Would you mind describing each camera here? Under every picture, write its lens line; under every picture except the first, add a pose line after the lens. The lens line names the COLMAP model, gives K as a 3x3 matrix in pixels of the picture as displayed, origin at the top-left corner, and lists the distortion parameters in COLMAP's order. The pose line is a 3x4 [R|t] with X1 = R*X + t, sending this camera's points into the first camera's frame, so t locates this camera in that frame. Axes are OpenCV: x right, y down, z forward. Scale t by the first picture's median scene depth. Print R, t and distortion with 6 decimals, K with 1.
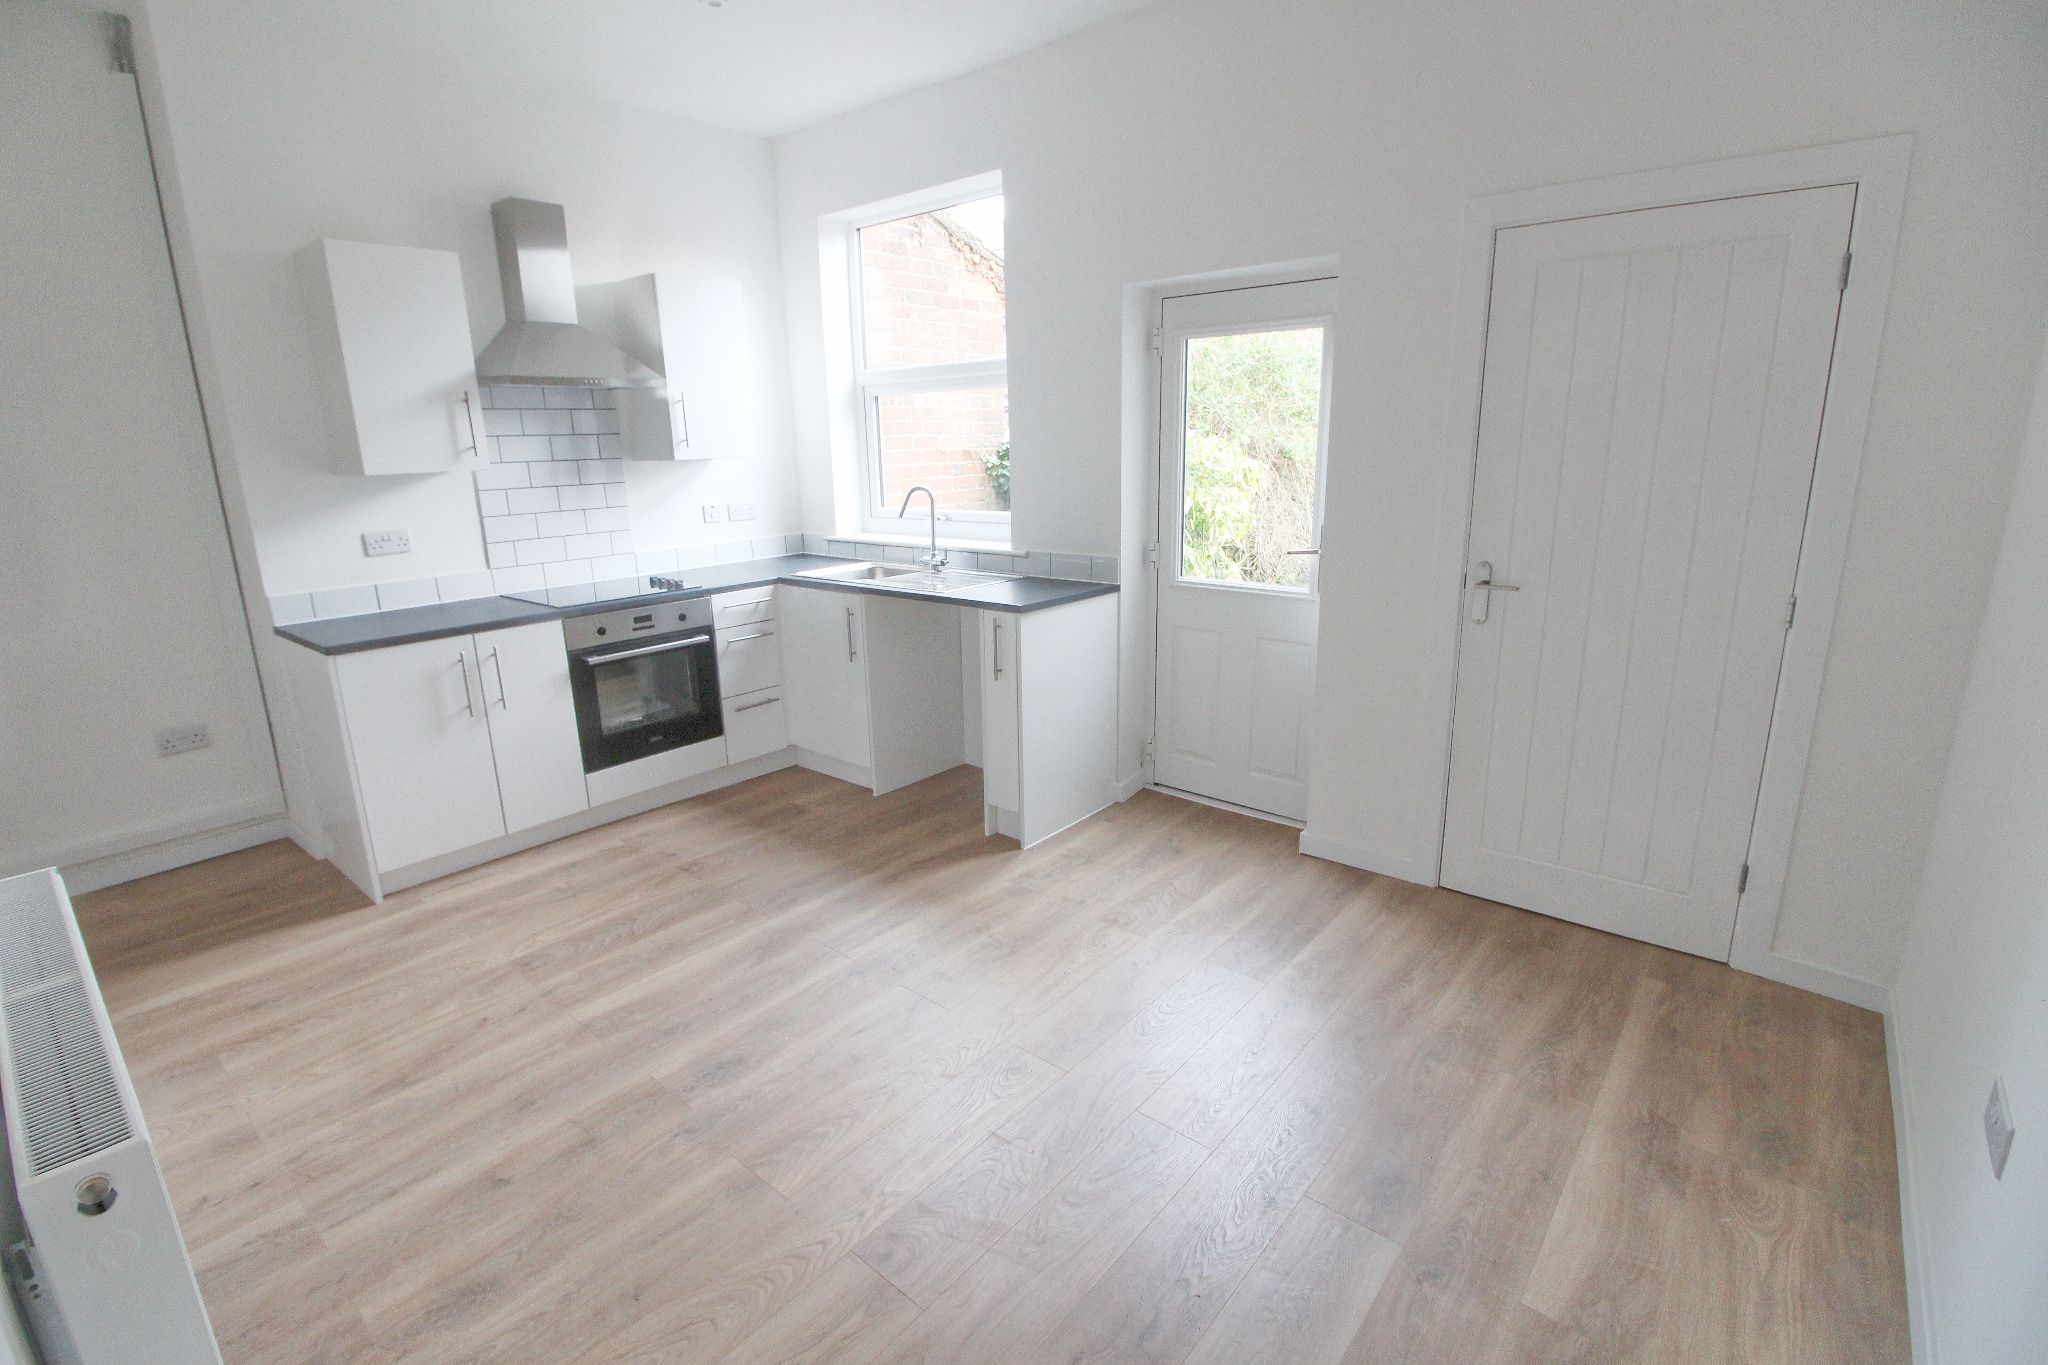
lens RADIAL K [[945.8, 0, 1009.5], [0, 945.8, 671.4], [0, 0, 1]] dist [-0.001703, -0.003907]
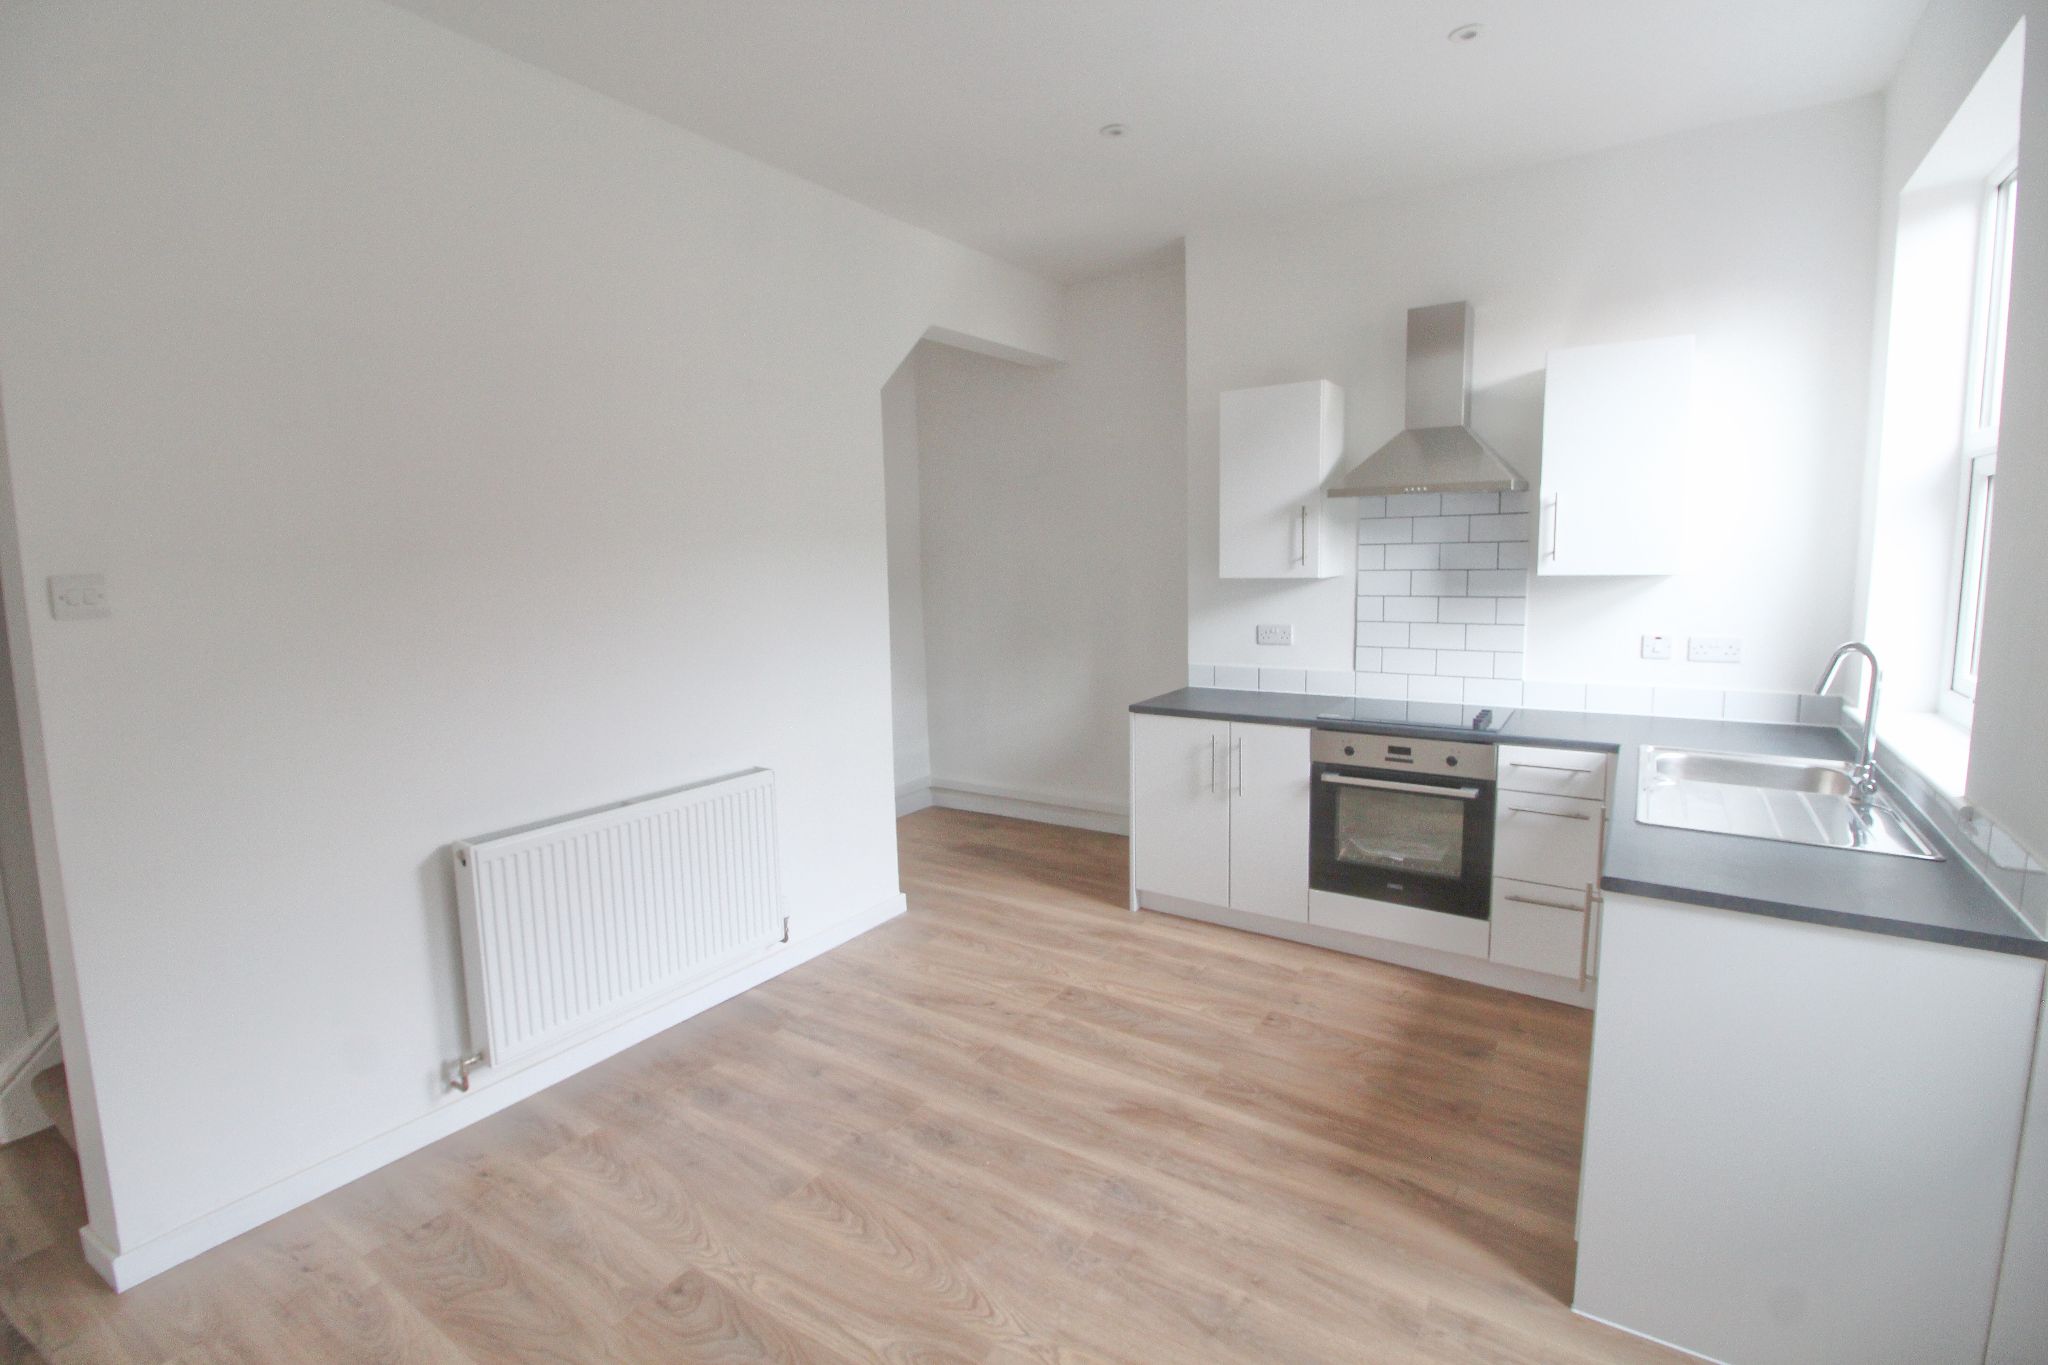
lens RADIAL K [[945.8, 0, 1010.5], [0, 945.8, 670.3], [0, 0, 1]] dist [-0.001703, -0.003907]
pose [[0.114738, 0.147410, -0.982398, 0.422619], [-0.223732, 0.967356, 0.119022, -0.149194], [0.967873, 0.206138, 0.143972, 0.493648]]
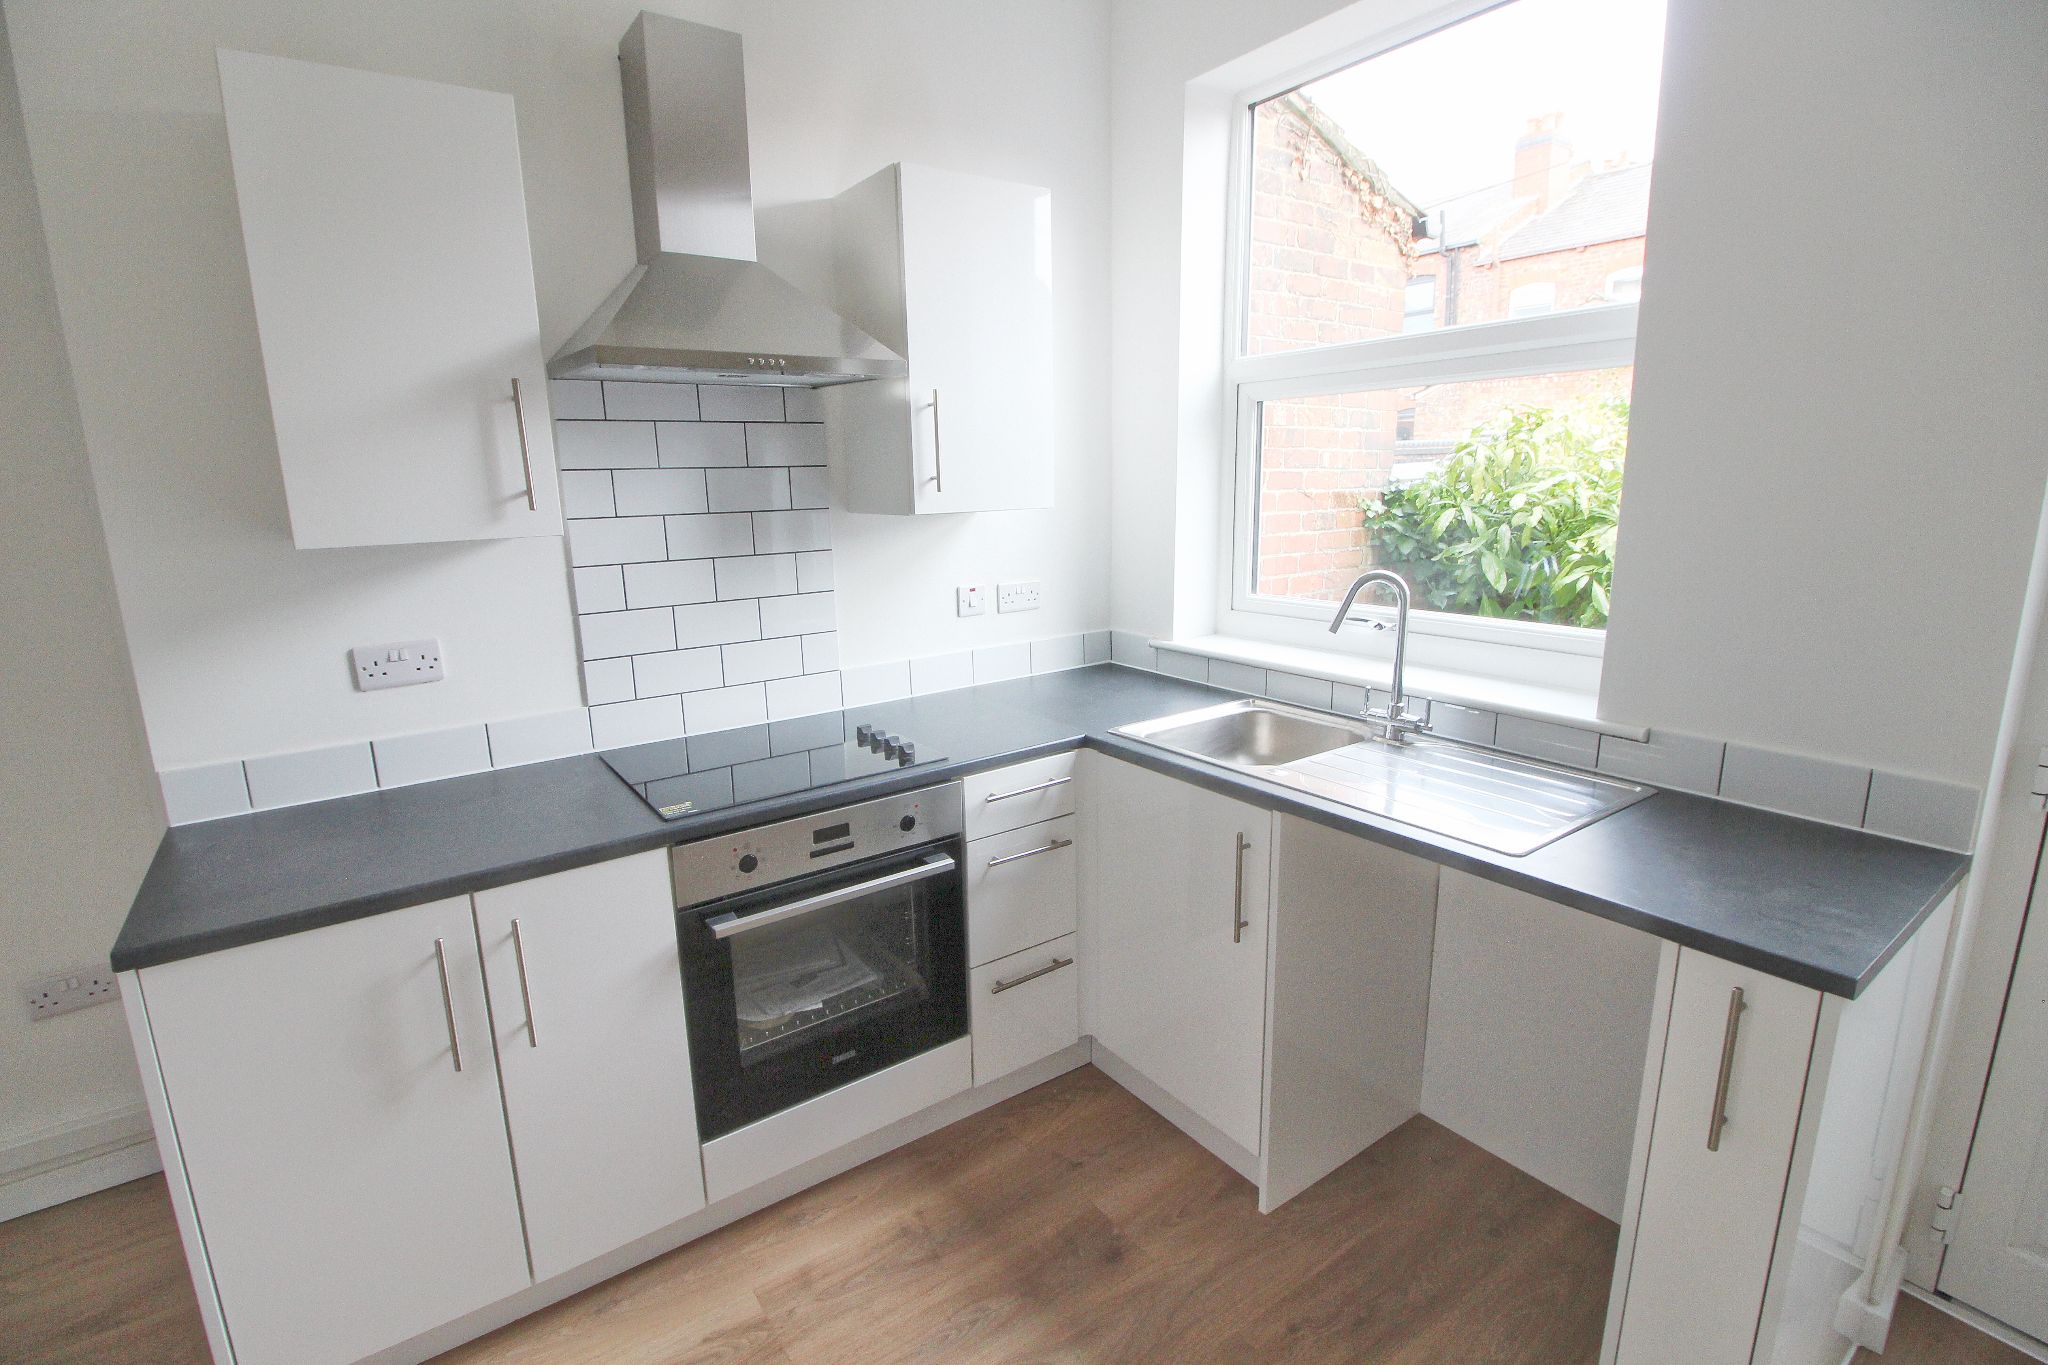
lens RADIAL K [[945.8, 0, 1009.2], [0, 945.8, 671.6], [0, 0, 1]] dist [-0.001703, -0.003907]
pose [[0.969305, 0.054542, -0.239736, -0.177566], [-0.062474, 0.997718, -0.025604, -0.131190], [0.237793, 0.039795, 0.970500, 0.522277]]
